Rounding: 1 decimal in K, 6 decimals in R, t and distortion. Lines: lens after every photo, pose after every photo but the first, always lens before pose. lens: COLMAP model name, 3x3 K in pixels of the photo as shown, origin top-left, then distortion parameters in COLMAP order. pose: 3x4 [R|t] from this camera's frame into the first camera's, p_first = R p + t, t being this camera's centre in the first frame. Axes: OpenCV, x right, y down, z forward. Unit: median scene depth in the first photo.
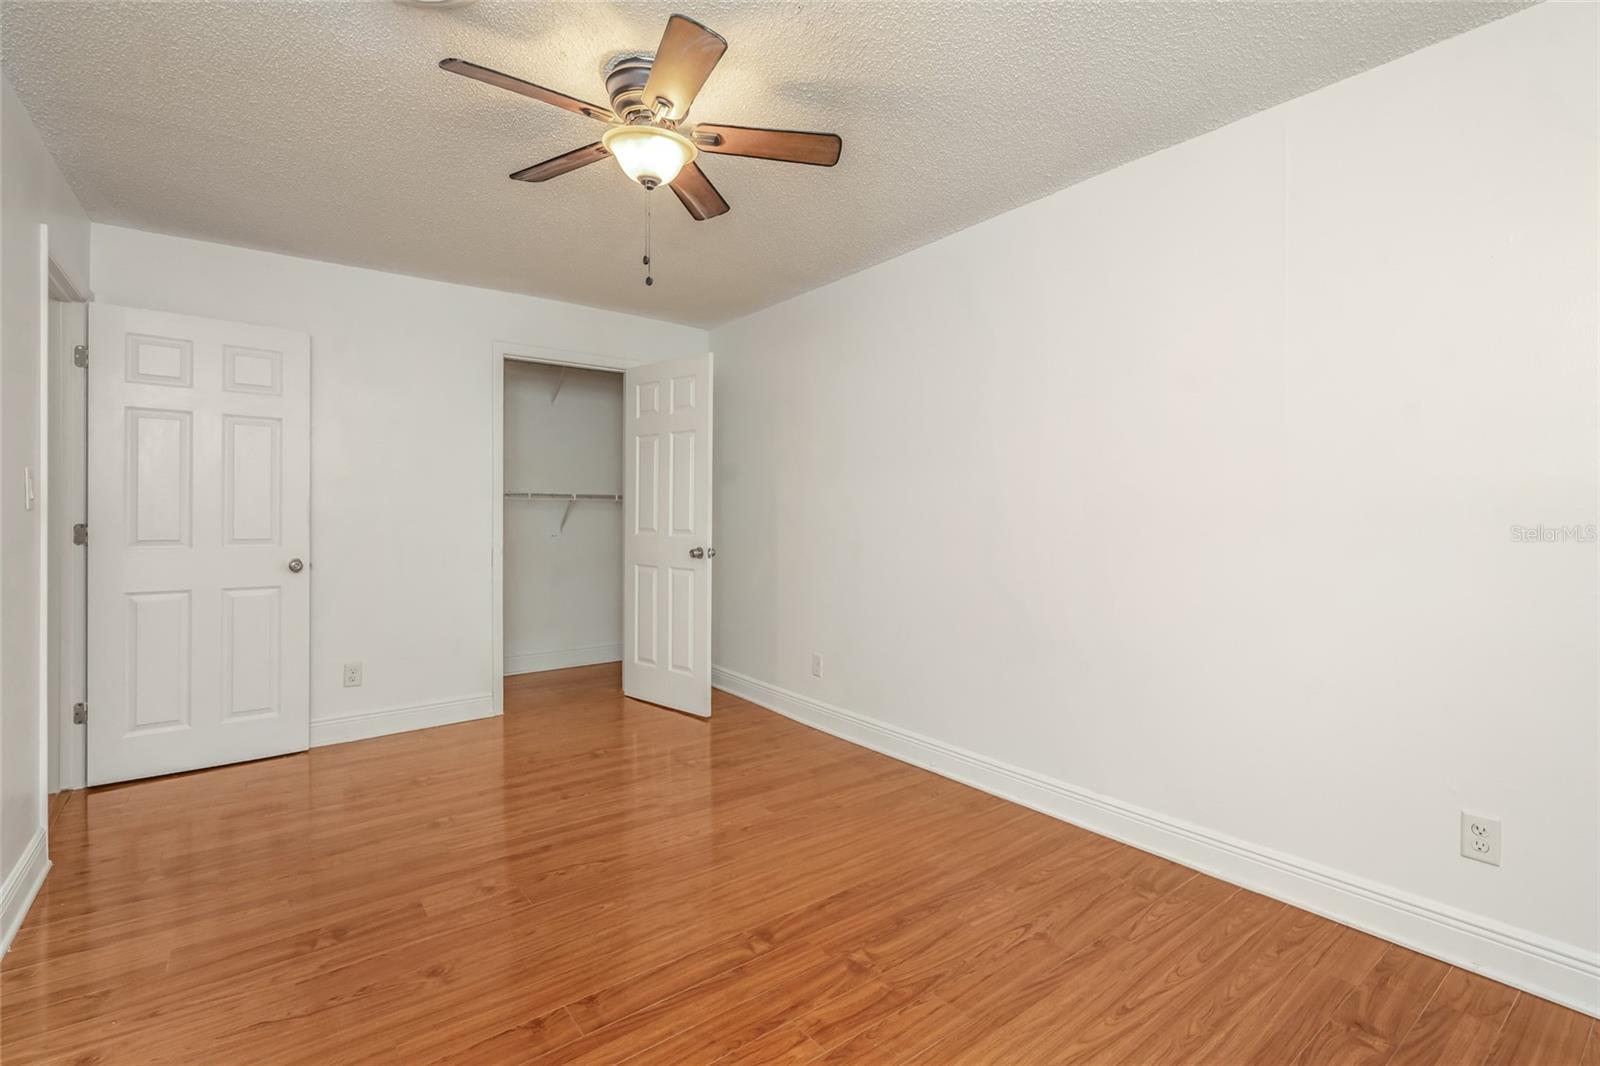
lens RADIAL K [[737.2, 0, 811.6], [0, 737.2, 521.4], [0, 0, 1]] dist [0.000165, 0.000284]
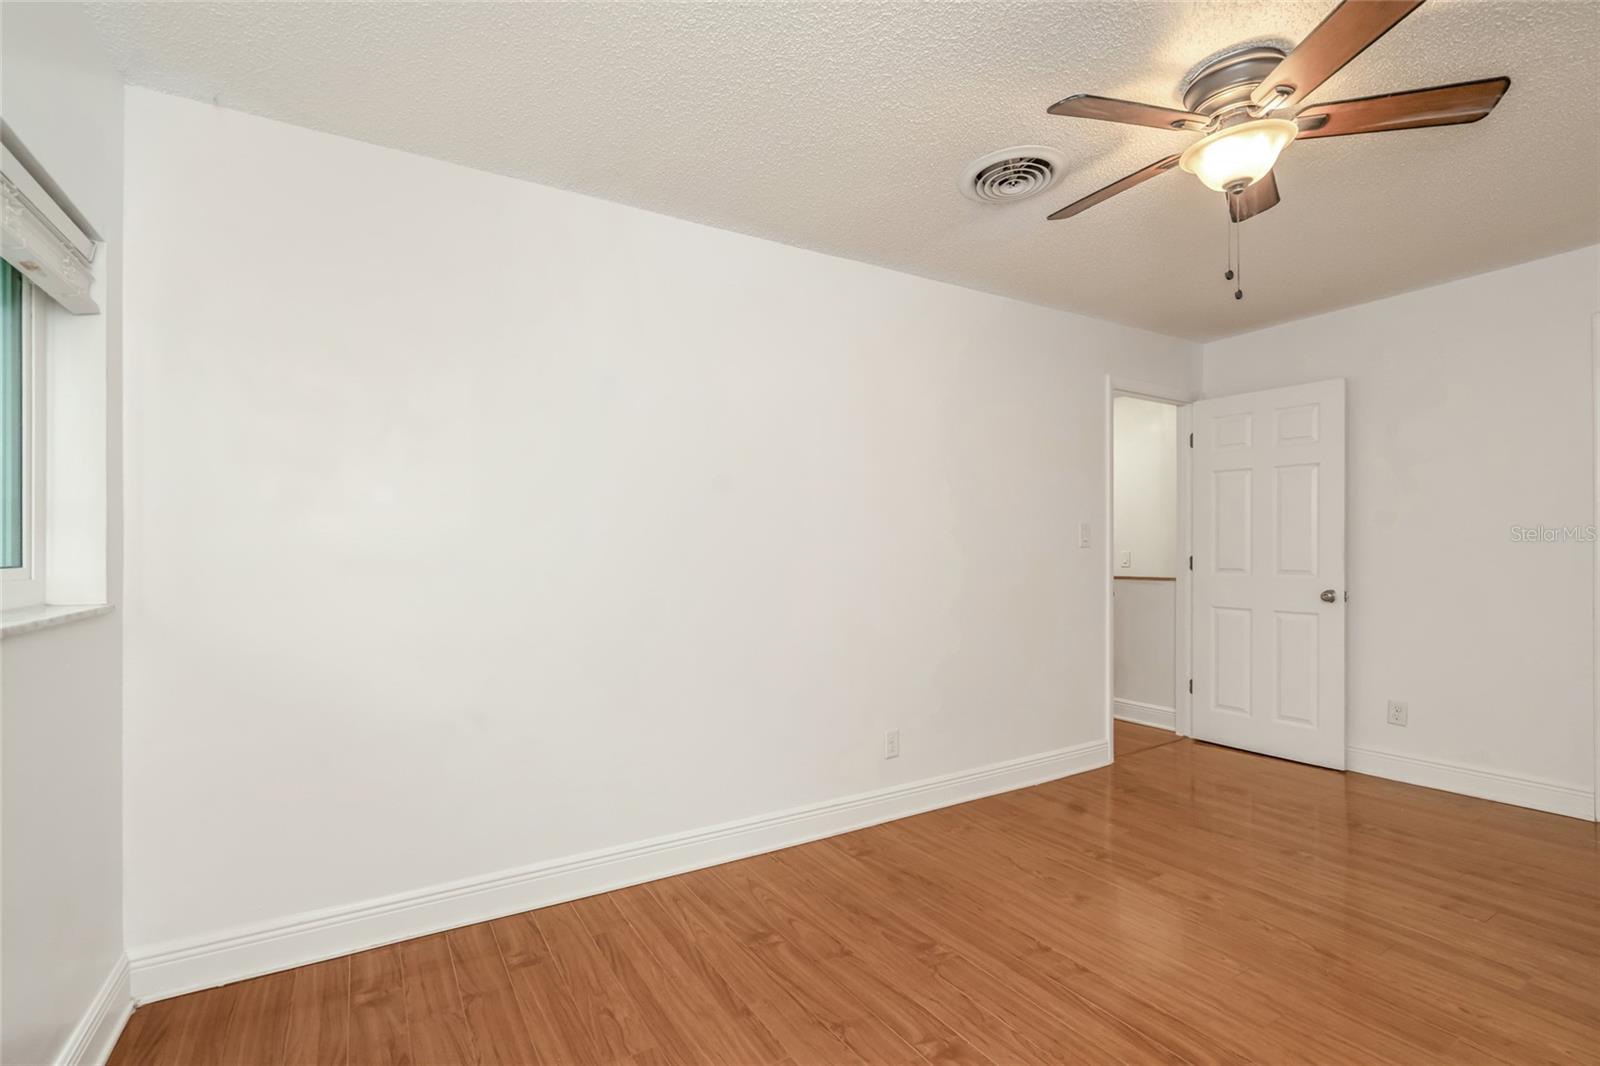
lens RADIAL K [[718.0, 0, 800.0], [0, 718.0, 547.1], [0, 0, 1]] dist [-0.000395, 0.000216]
pose [[-0.108276, -0.003883, -0.994113, 0.634188], [-0.004610, 0.999984, -0.003403, -0.007135], [0.994110, 0.004215, -0.108292, 0.491344]]
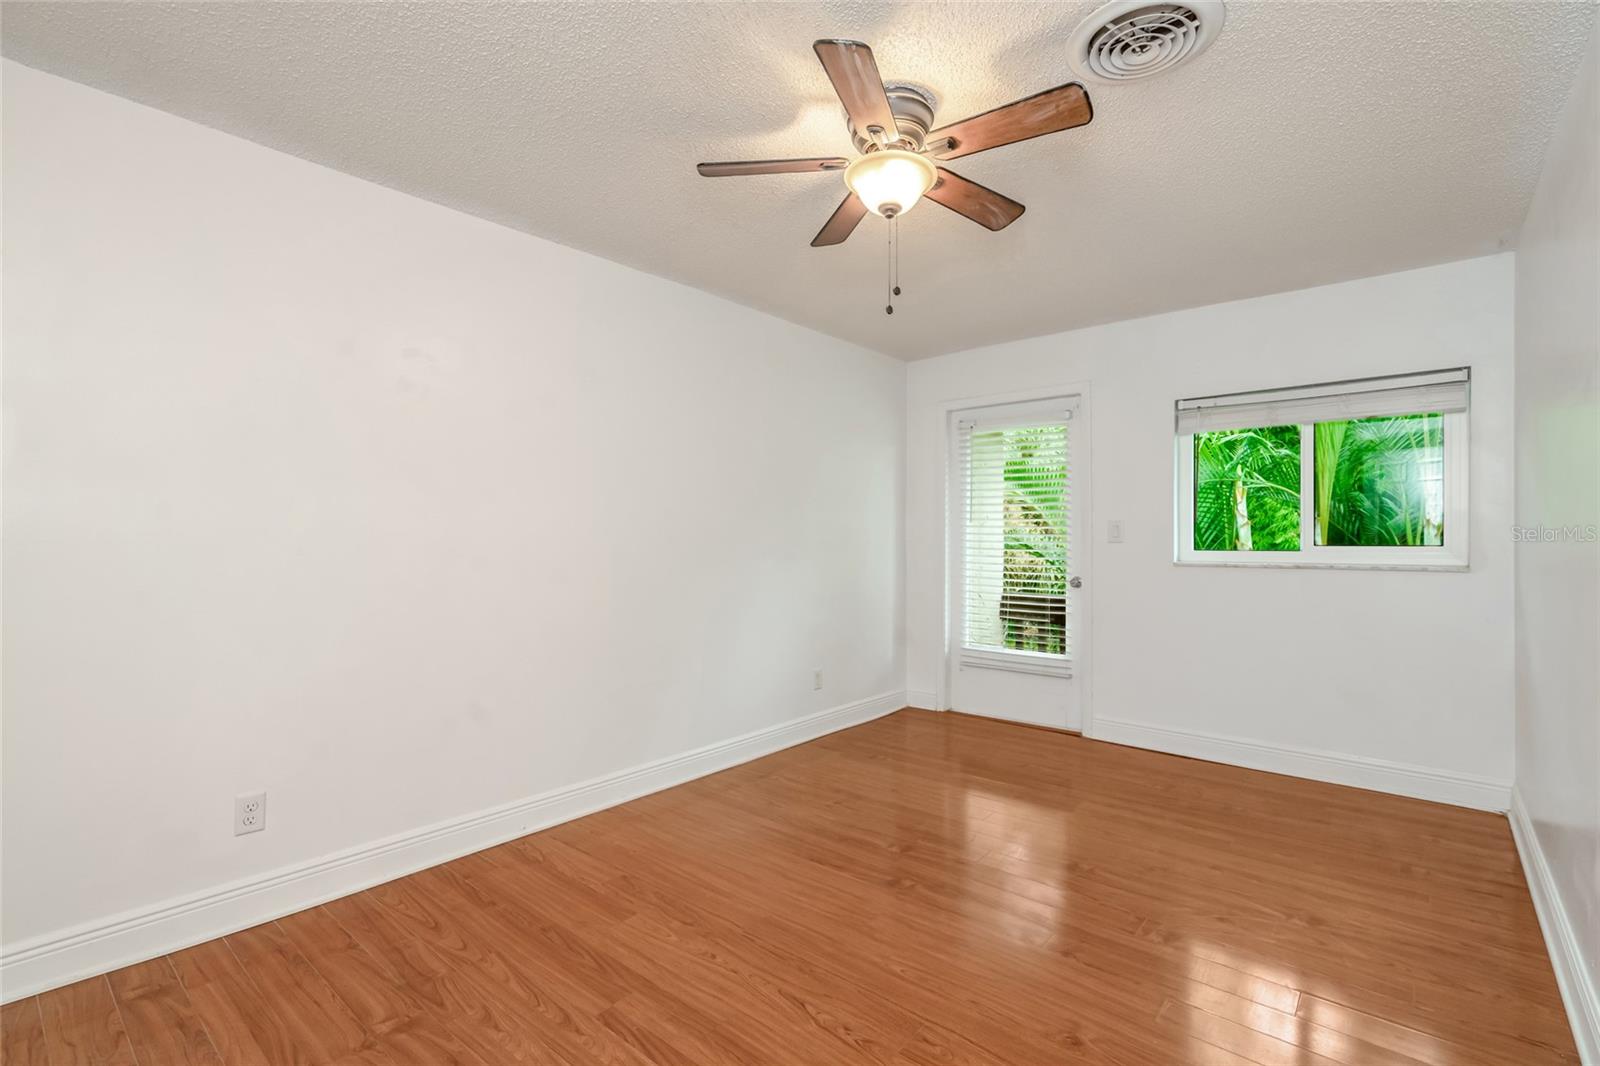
lens RADIAL K [[729.3, 0, 800.0], [0, 729.3, 533.0], [0, 0, 1]] dist [0.012116, 0.000028]
pose [[-0.208957, 0.008691, 0.977886, -1.034164], [0.008242, 0.999941, -0.007125, -0.014932], [-0.977890, 0.006571, -0.209016, 1.173614]]
